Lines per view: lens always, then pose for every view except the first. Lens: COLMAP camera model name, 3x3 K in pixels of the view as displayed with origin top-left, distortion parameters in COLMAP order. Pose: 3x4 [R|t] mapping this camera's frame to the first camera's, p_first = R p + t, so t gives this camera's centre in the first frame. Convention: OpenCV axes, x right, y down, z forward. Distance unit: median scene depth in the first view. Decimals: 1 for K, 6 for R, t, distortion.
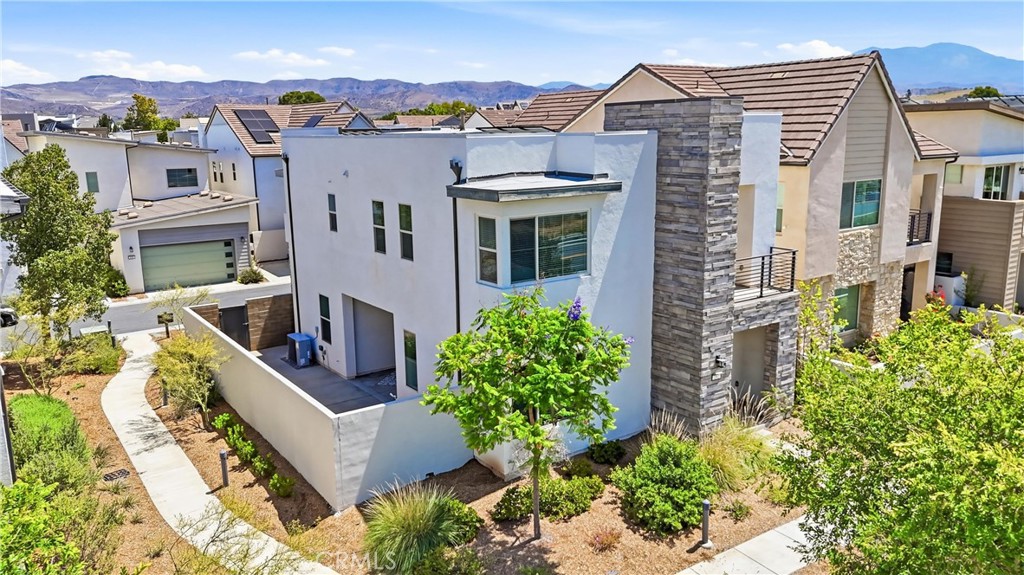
lens RADIAL K [[754.4, 0, 512.0], [0, 754.4, 287.5], [0, 0, 1]] dist [0.118312, -0.180920]
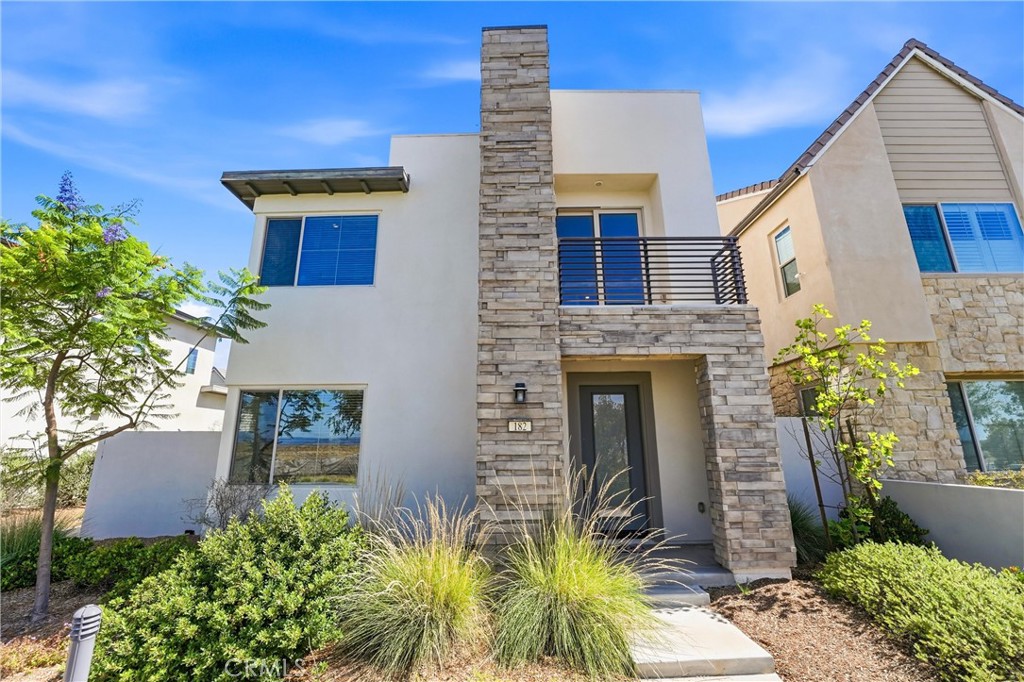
lens RADIAL K [[425.0, 0, 509.2], [0, 425.0, 341.9], [0, 0, 1]] dist [-0.028011, -0.000030]
pose [[0.801302, -0.135956, -0.582607, 0.458429], [-0.123034, 0.915571, -0.382873, 0.183850], [0.585472, 0.378477, 0.716922, 0.793252]]
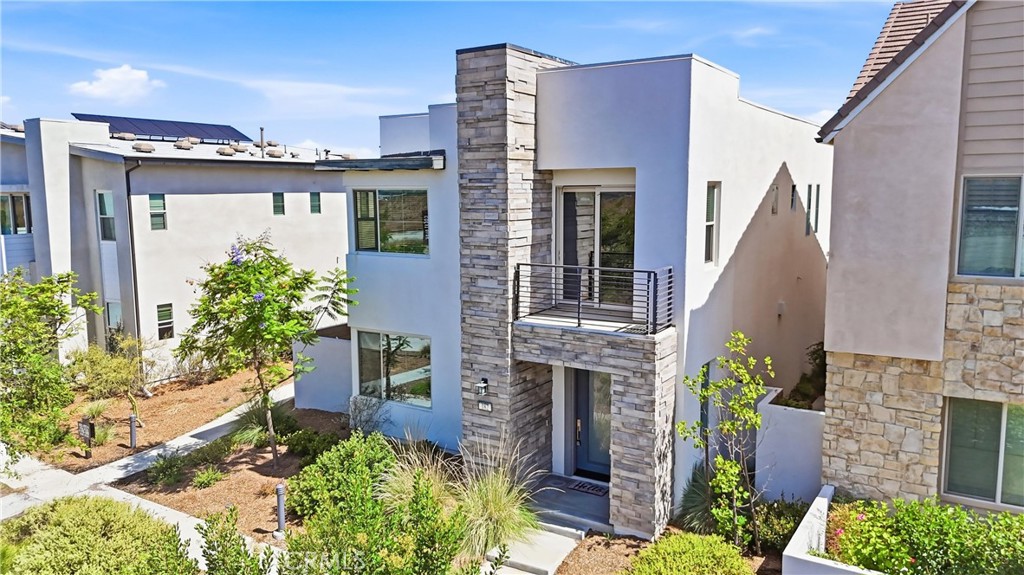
lens RADIAL K [[754.4, 0, 512.0], [0, 754.4, 287.5], [0, 0, 1]] dist [0.118312, -0.180920]
pose [[0.370890, 0.131808, -0.919275, 1.014350], [-0.181208, 0.981121, 0.067566, -0.062803], [0.910826, 0.141520, 0.387773, 0.734311]]
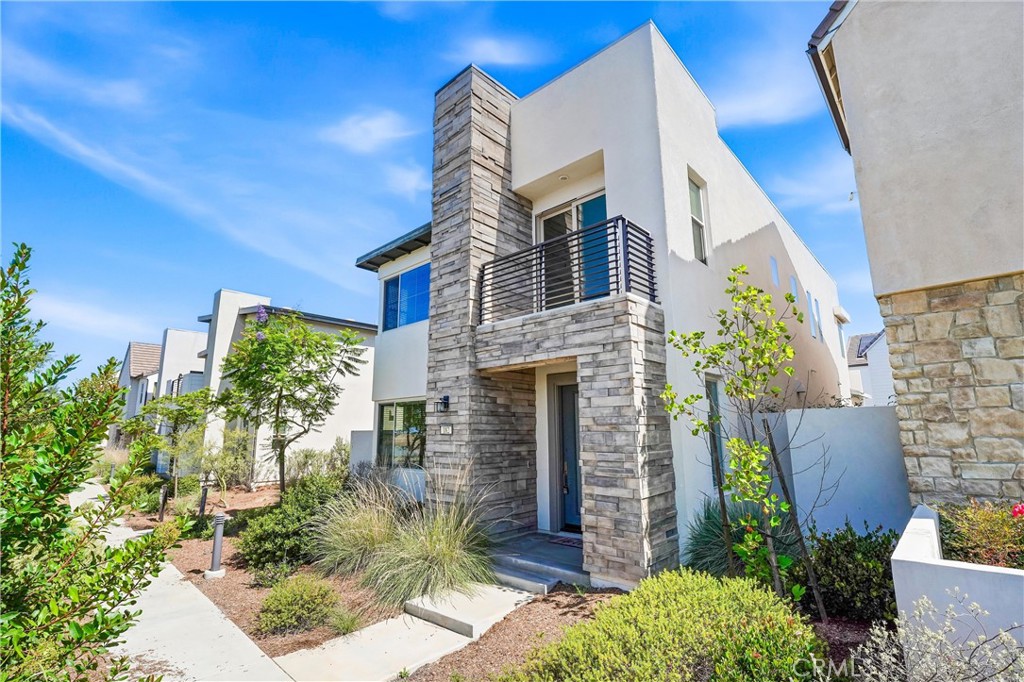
lens RADIAL K [[475.3, 0, 507.2], [0, 475.3, 343.5], [0, 0, 1]] dist [-0.011268, -0.000138]
pose [[0.186362, -0.170935, -0.967497, 0.725423], [-0.188696, 0.960188, -0.205991, 0.124780], [0.964190, 0.220951, 0.146688, 1.011432]]
